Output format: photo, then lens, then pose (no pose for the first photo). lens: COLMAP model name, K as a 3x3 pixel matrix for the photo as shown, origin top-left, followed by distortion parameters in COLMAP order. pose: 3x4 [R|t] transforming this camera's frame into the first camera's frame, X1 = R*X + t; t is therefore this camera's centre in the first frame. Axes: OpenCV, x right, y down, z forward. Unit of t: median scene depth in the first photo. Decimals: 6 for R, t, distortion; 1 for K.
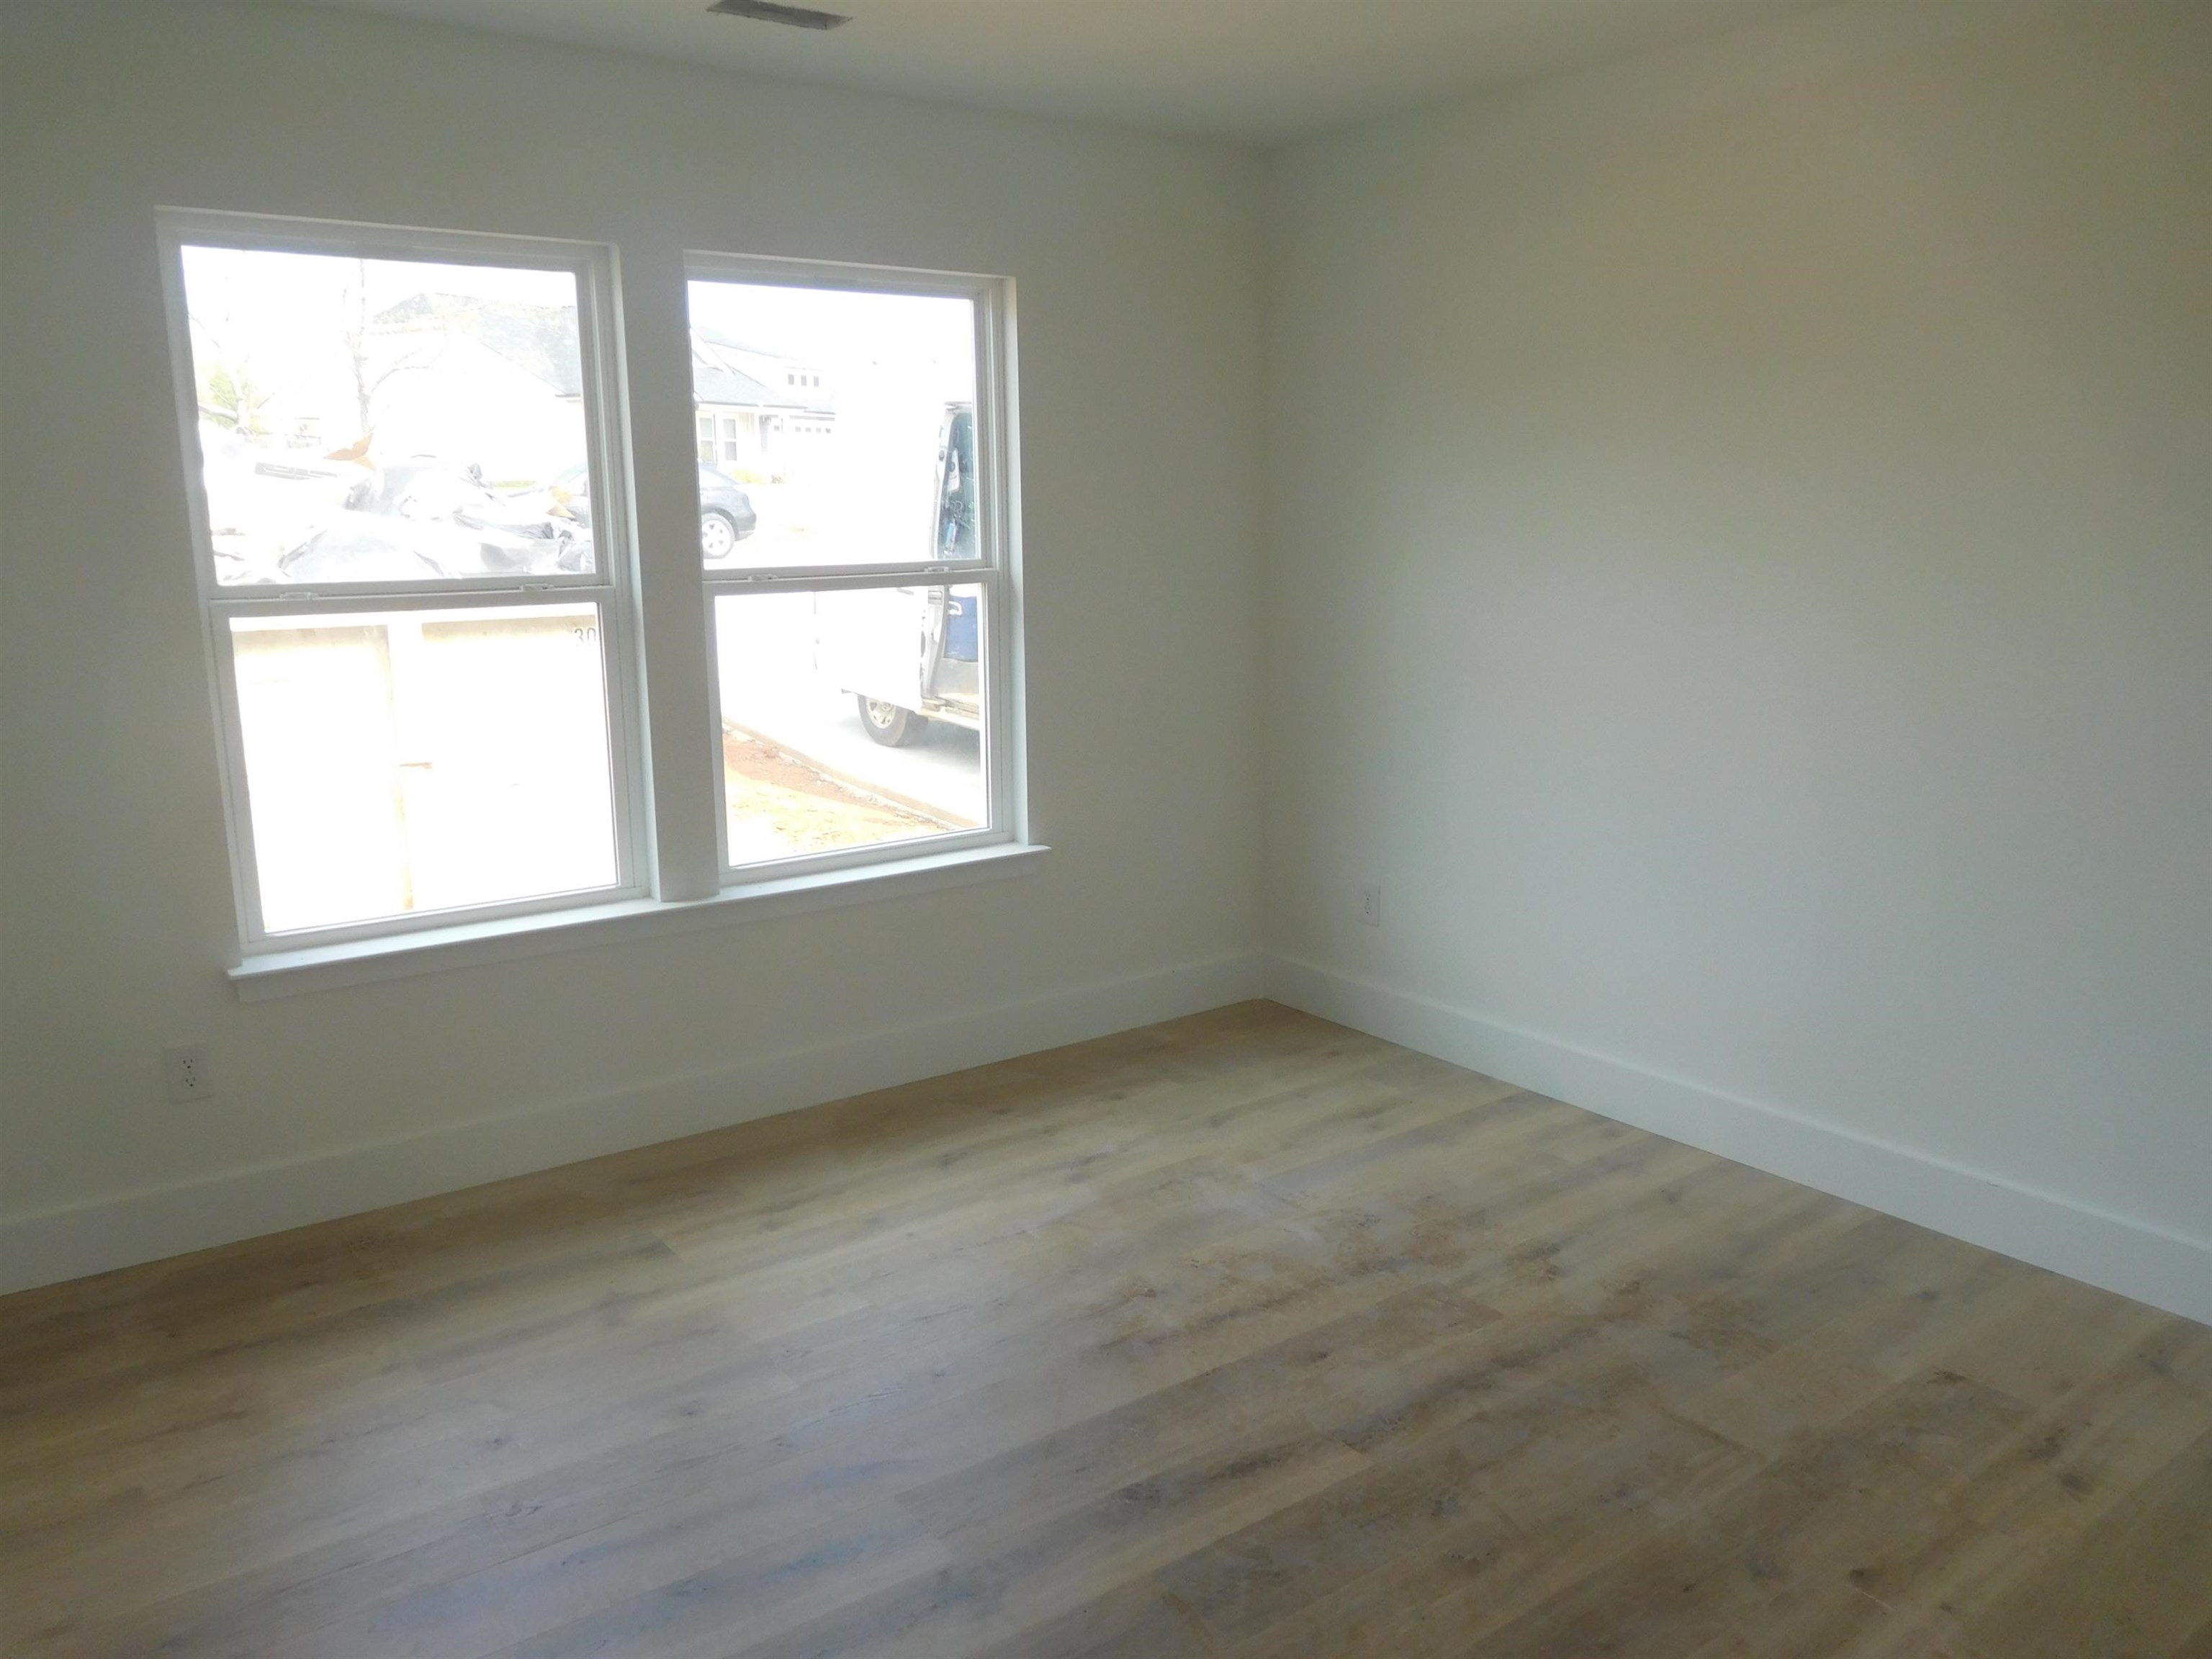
lens RADIAL K [[1659.5, 0, 1117.8], [0, 1659.5, 838.8], [0, 0, 1]] dist [-0.017534, 0.005490]
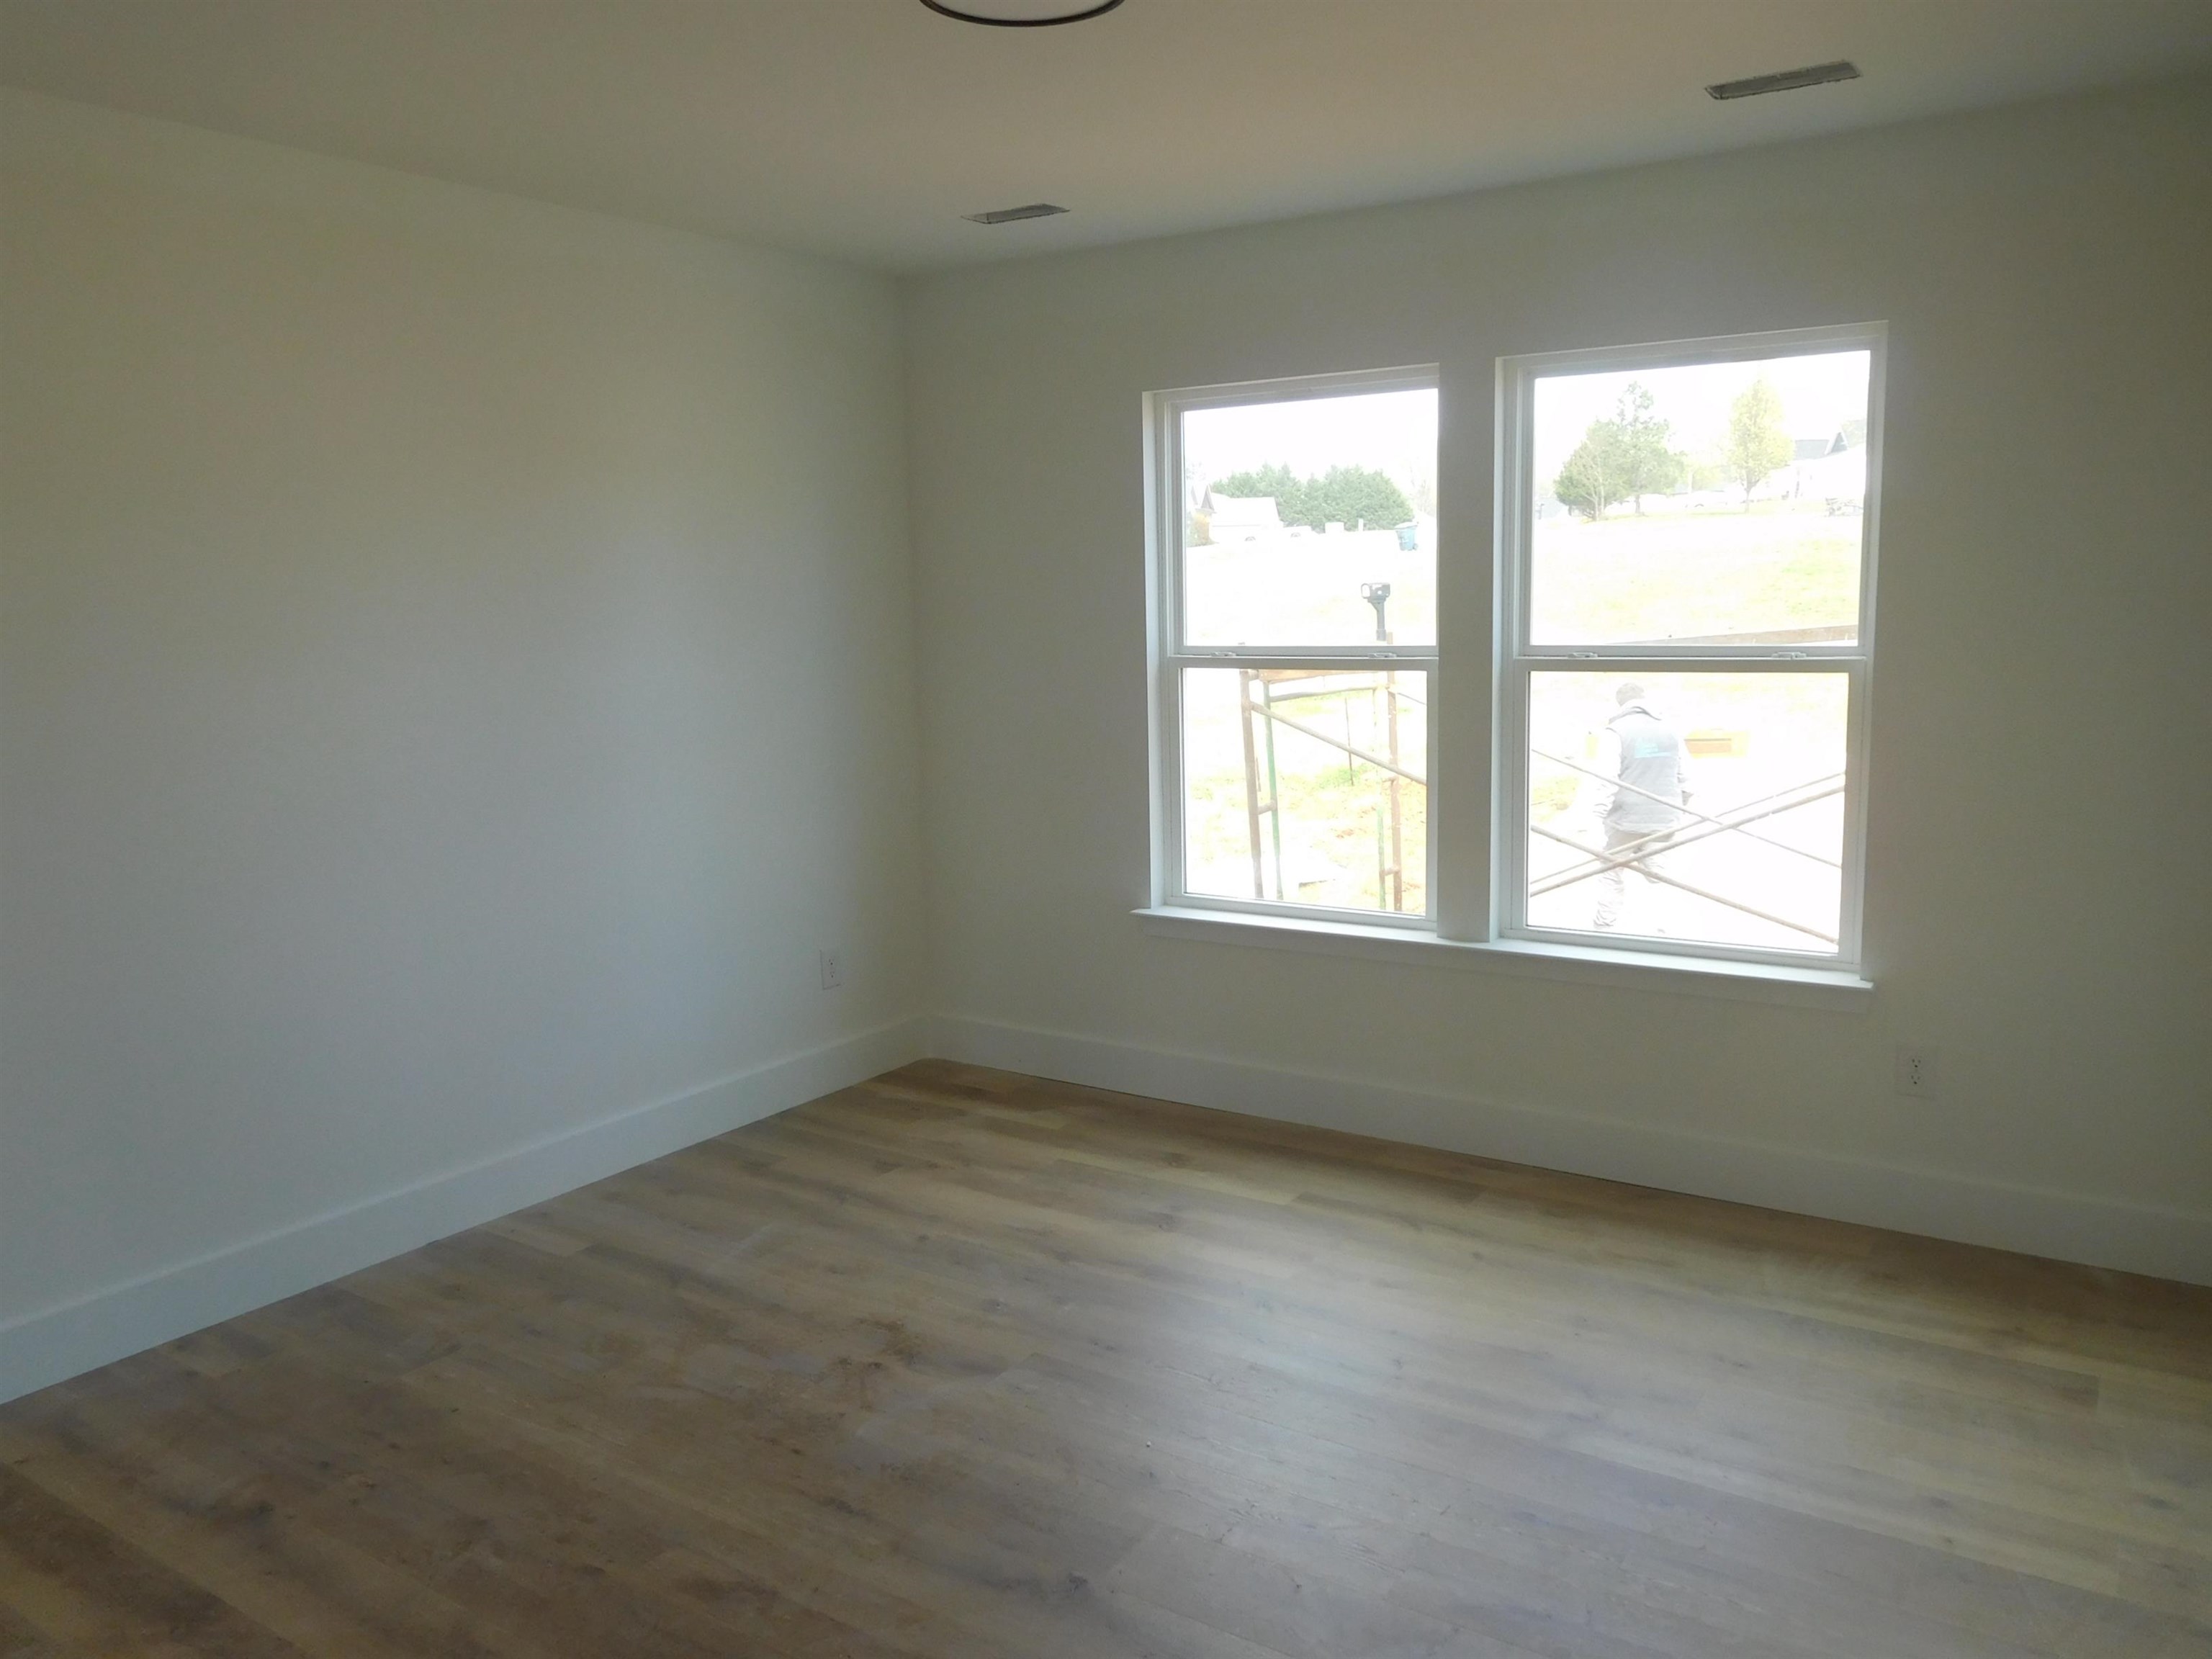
lens RADIAL K [[1659.5, 0, 1114.2], [0, 1659.5, 845.3], [0, 0, 1]] dist [-0.017534, 0.005490]
pose [[0.384443, 0.152498, -0.910466, 0.661396], [-0.173943, 0.980561, 0.090792, -0.088652], [0.906613, 0.123465, 0.403496, 0.344786]]
